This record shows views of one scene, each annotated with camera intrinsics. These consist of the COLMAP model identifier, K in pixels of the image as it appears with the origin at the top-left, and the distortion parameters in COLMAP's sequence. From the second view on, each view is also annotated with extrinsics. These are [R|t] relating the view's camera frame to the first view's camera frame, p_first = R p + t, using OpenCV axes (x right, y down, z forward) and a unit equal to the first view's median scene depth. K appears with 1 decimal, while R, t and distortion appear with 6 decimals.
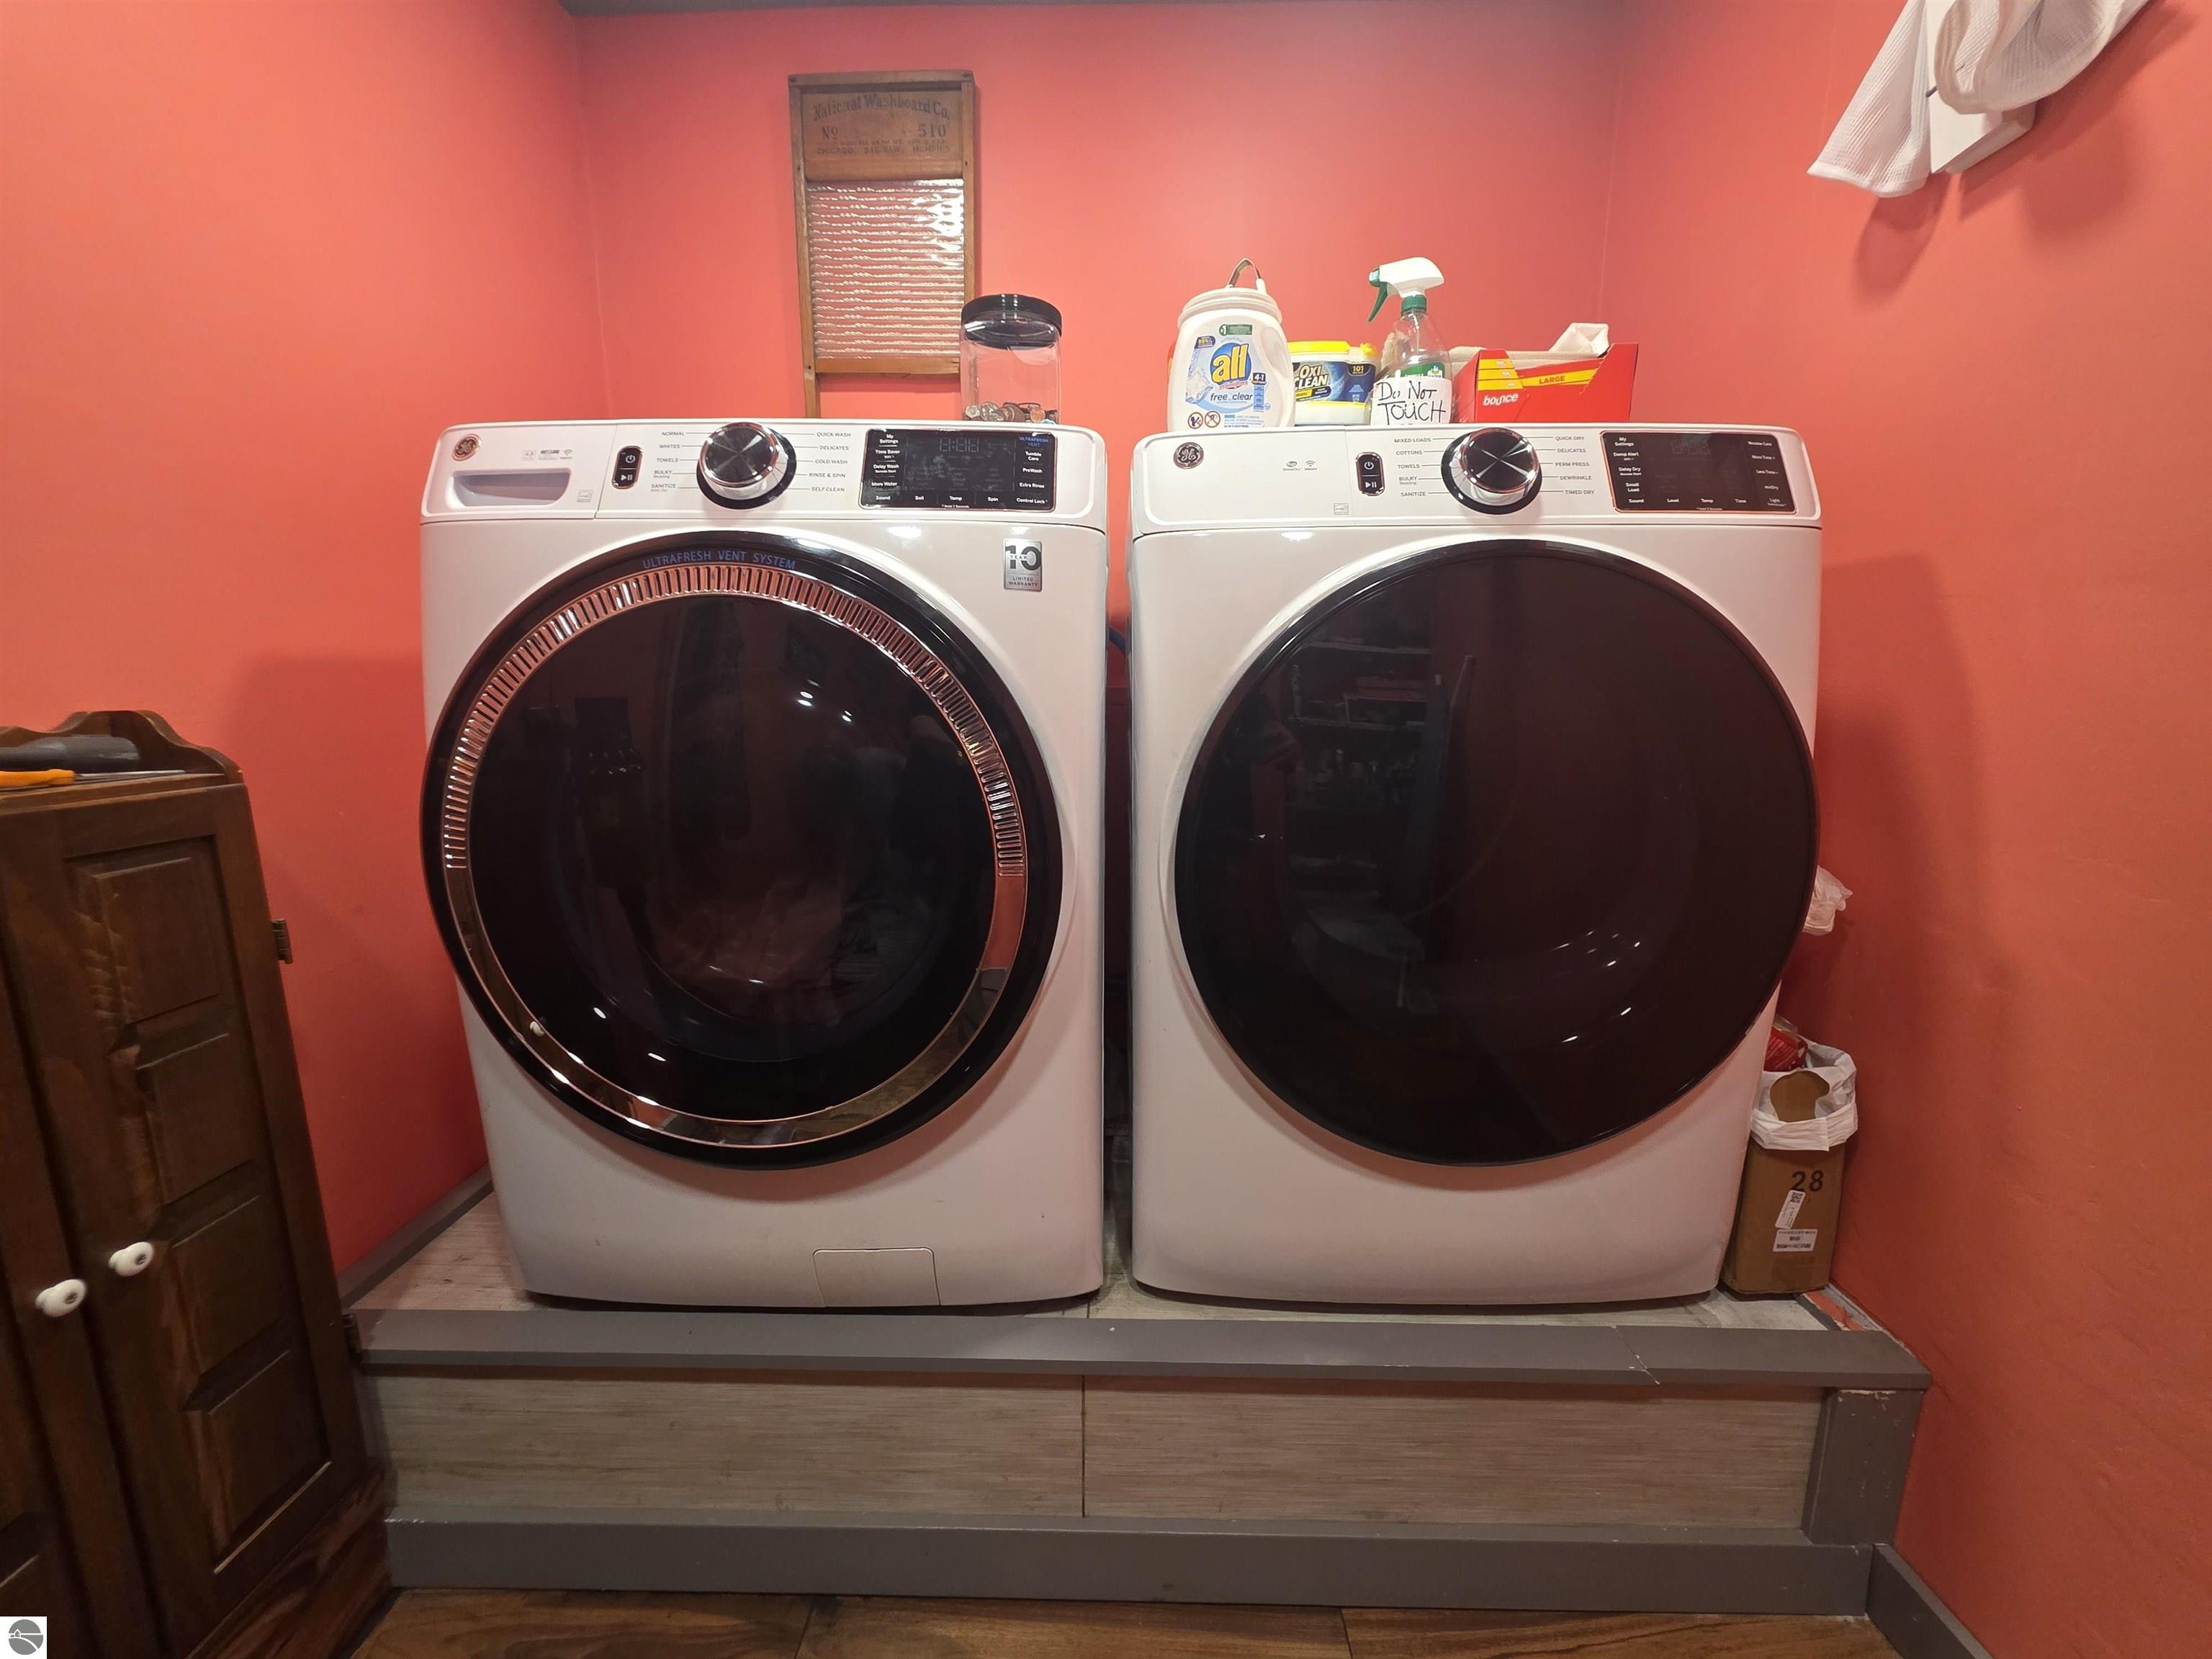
lens RADIAL K [[879.1, 0, 1110.4], [0, 879.1, 829.3], [0, 0, 1]] dist [0.003662, -0.001233]
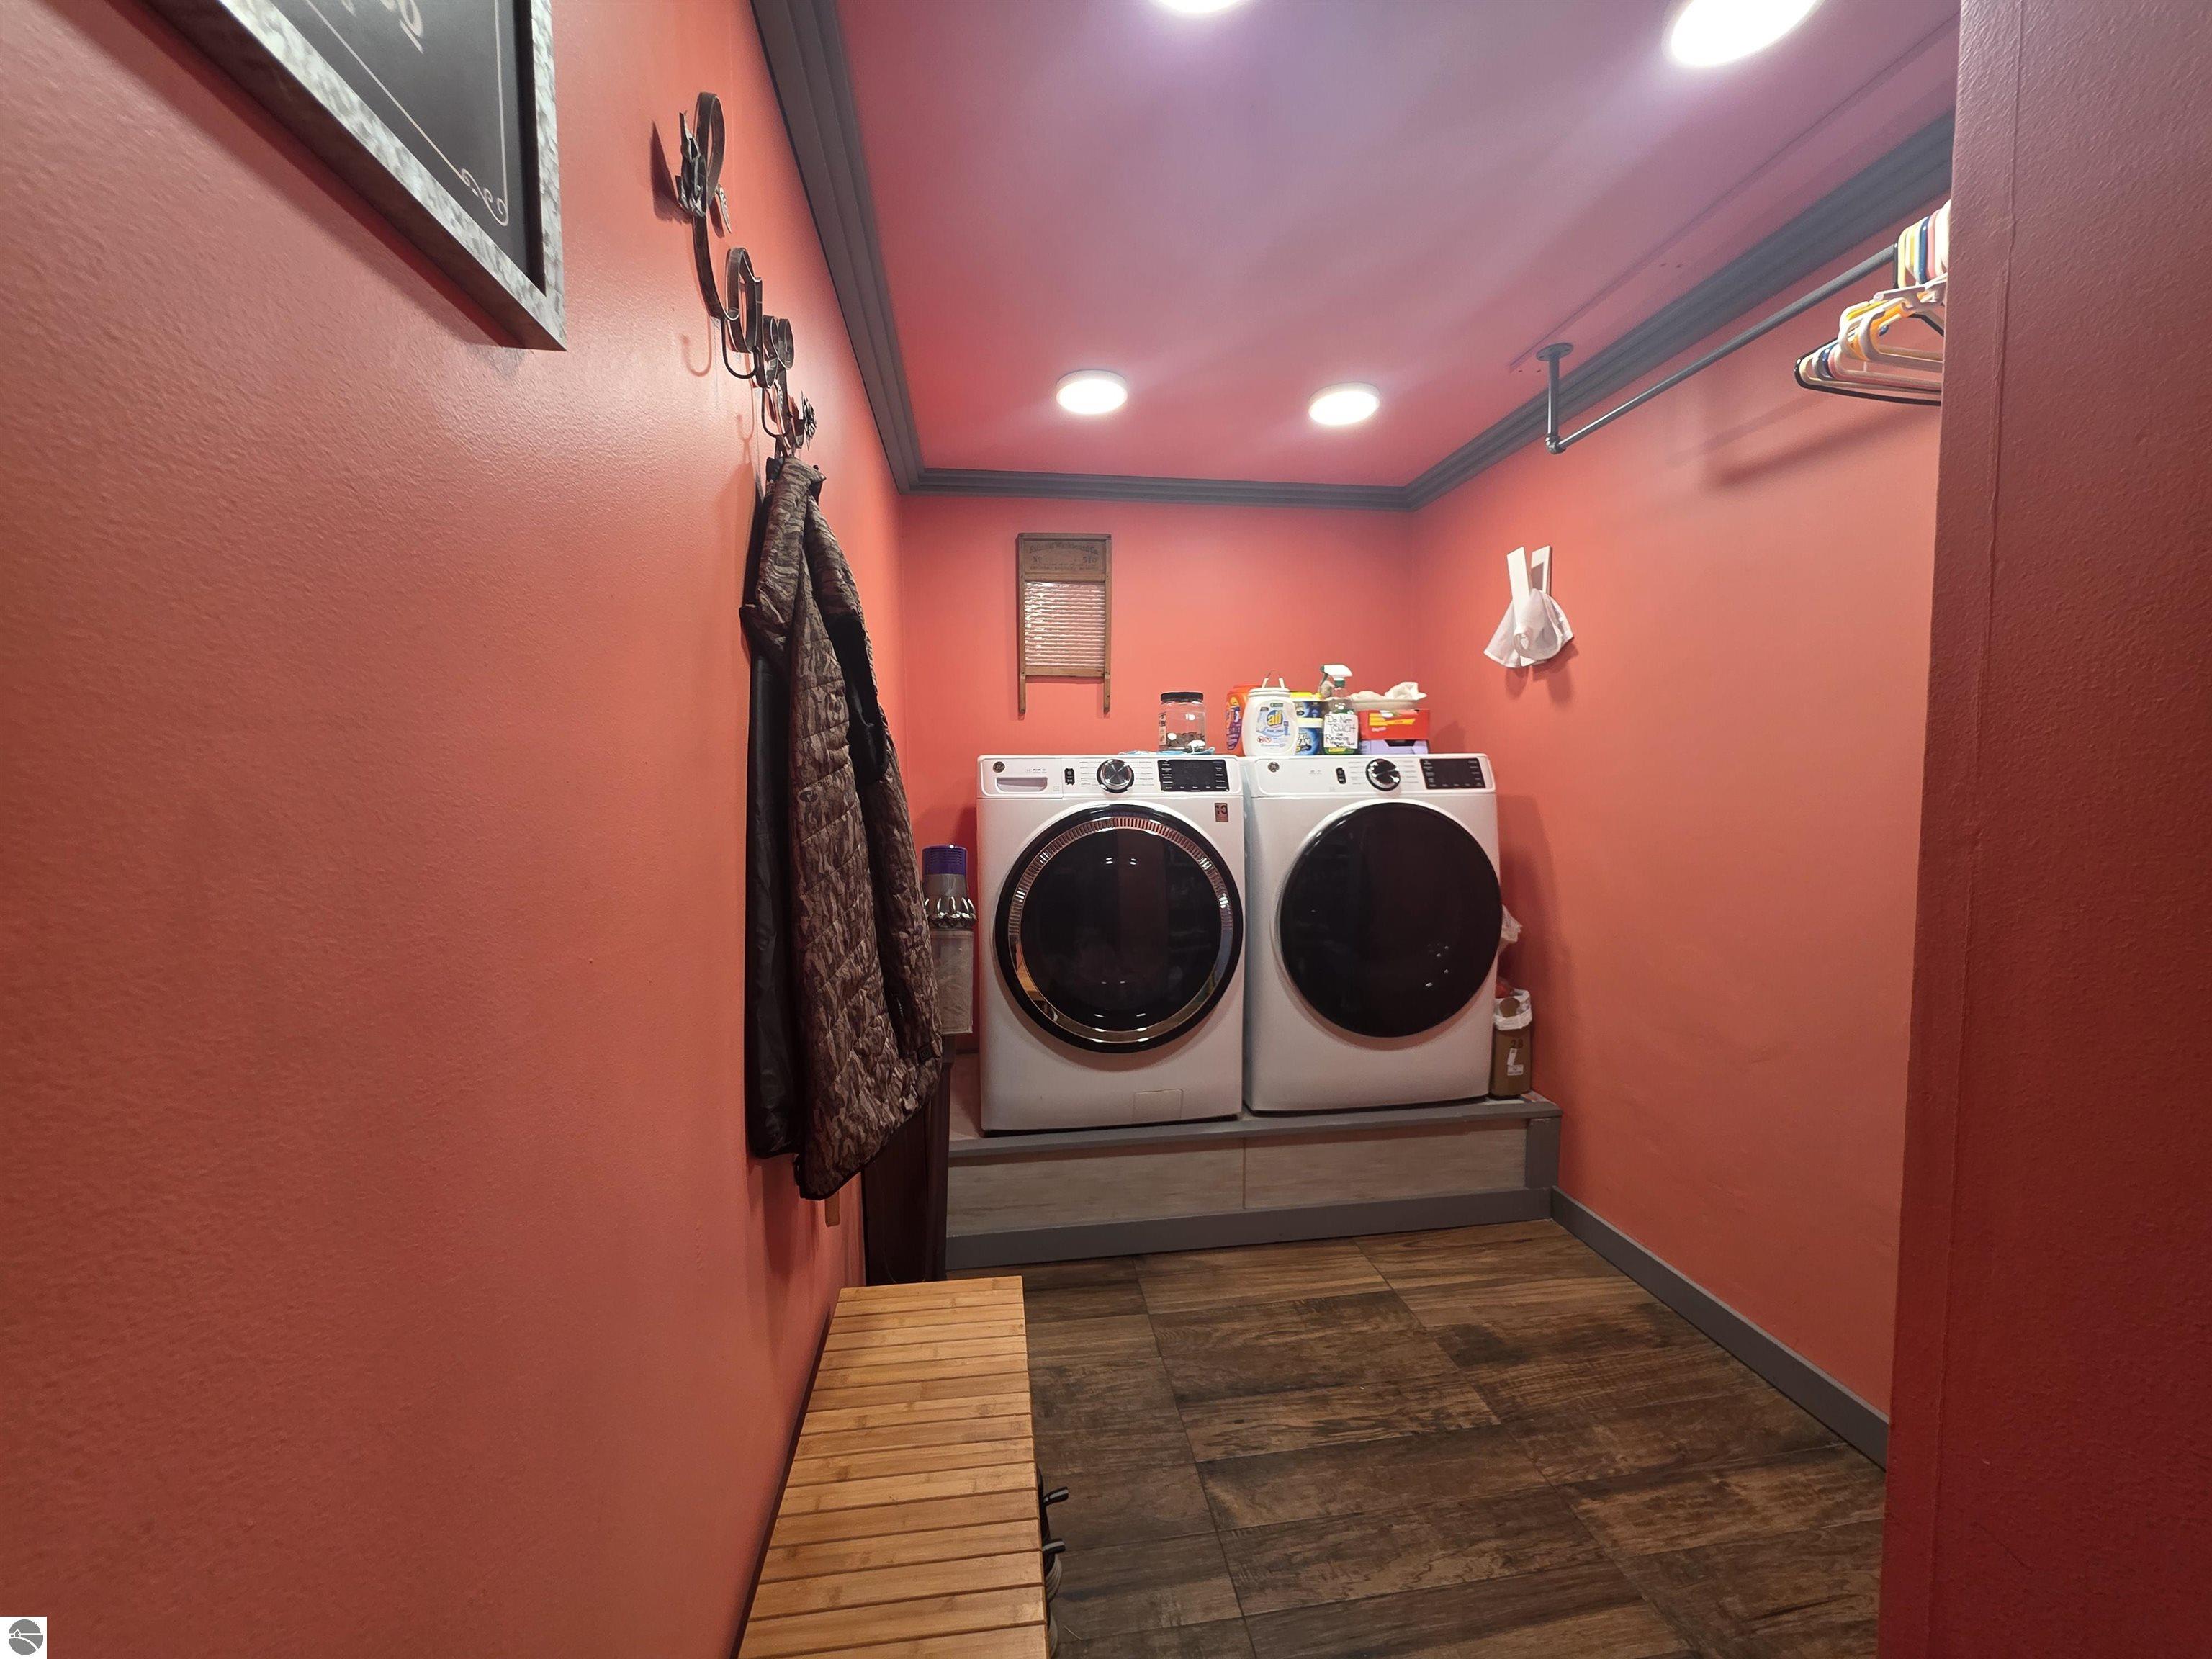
lens RADIAL K [[879.1, 0, 1110.4], [0, 879.1, 829.3], [0, 0, 1]] dist [0.003662, -0.001233]
pose [[0.986636, -0.020075, 0.161699, -0.763563], [0.036312, 0.994514, -0.098095, 0.000301], [-0.158842, 0.102656, 0.981953, -1.378846]]
